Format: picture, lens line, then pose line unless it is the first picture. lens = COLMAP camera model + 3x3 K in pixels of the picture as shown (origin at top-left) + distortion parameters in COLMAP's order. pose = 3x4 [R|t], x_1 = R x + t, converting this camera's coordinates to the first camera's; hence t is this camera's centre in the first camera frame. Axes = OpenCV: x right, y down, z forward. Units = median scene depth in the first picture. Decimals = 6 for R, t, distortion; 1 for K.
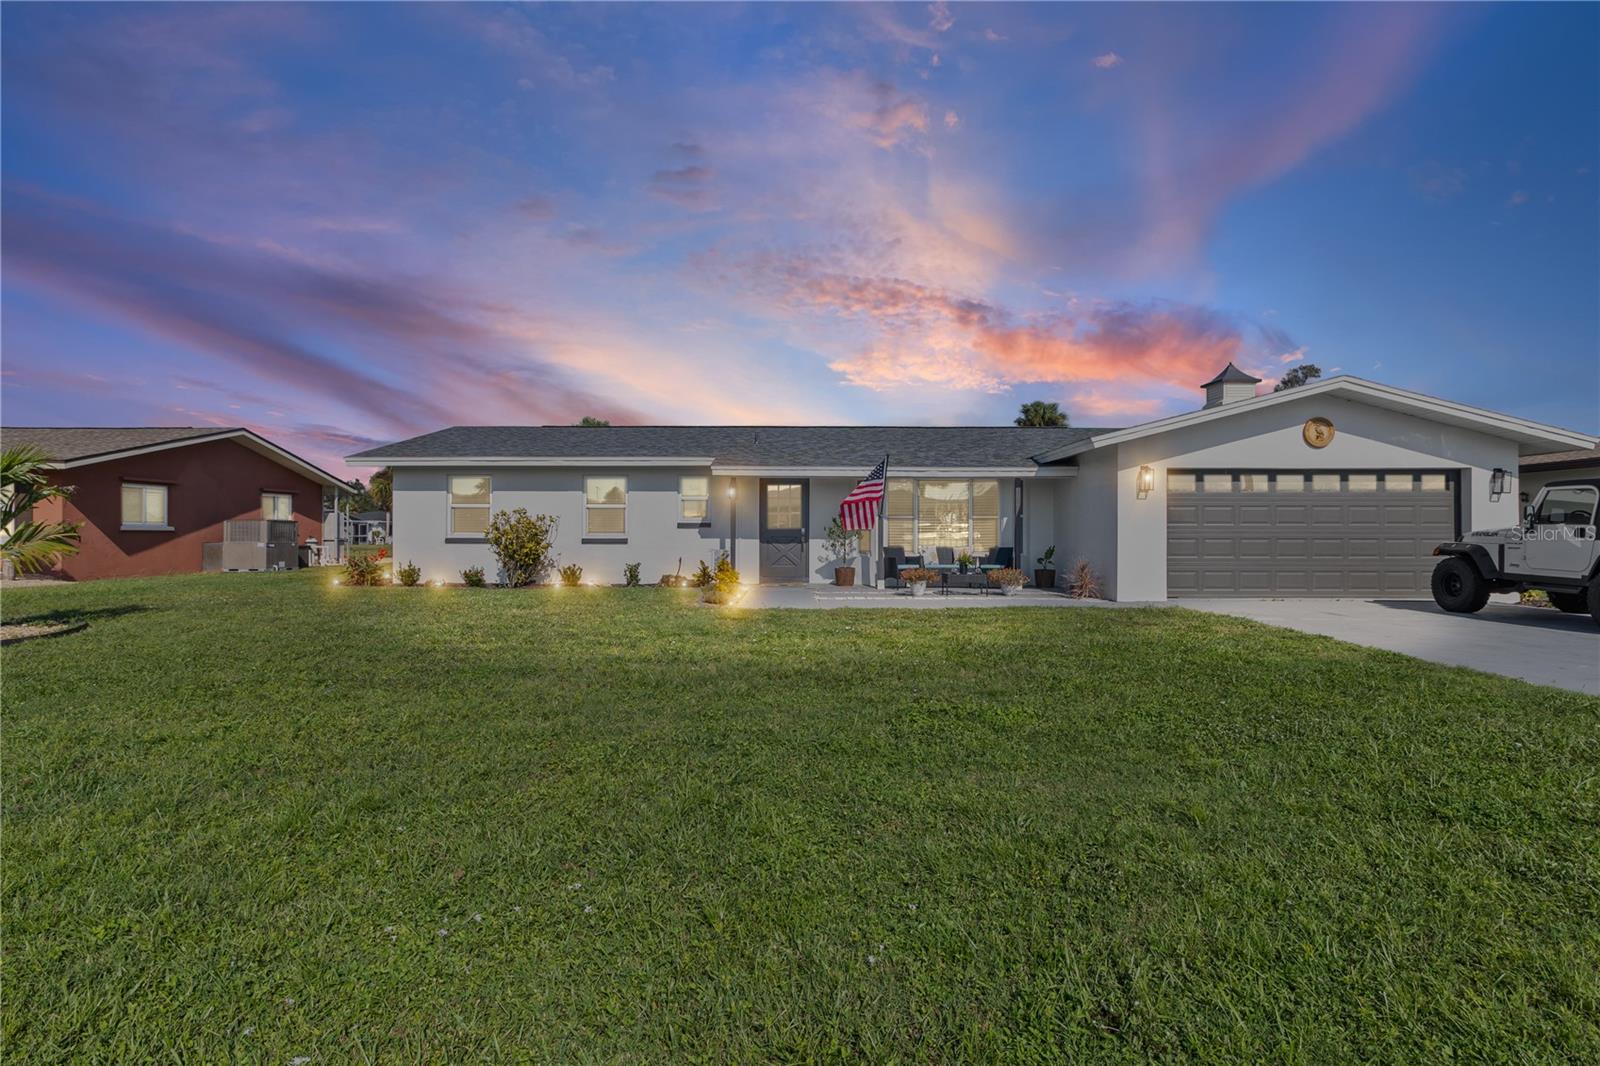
lens RADIAL K [[818.5, 0, 800.0], [0, 818.5, 529.5], [0, 0, 1]] dist [0.004328, 0.000067]
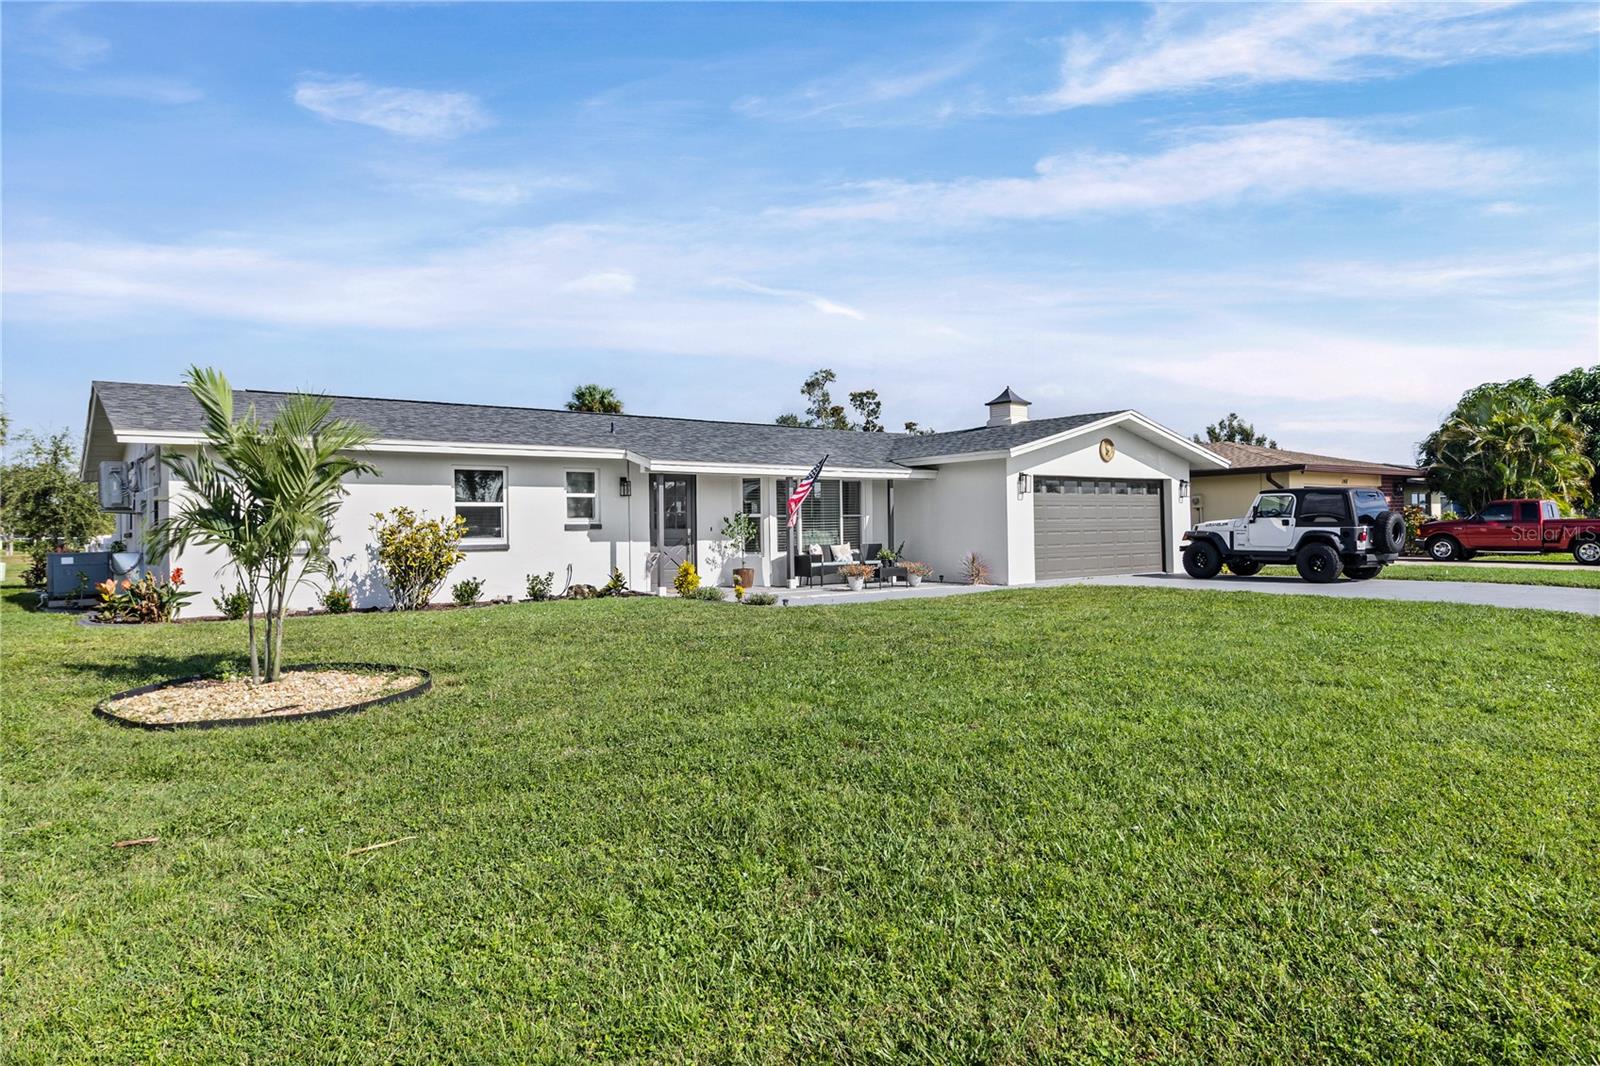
lens RADIAL K [[1026.1, 0, 799.7], [0, 1026.1, 531.9], [0, 0, 1]] dist [0.000464, 0.000003]
pose [[0.776826, -0.015029, 0.629536, -0.795172], [0.015284, 0.999871, 0.005010, -0.001987], [-0.629530, 0.005730, 0.776955, 0.022509]]
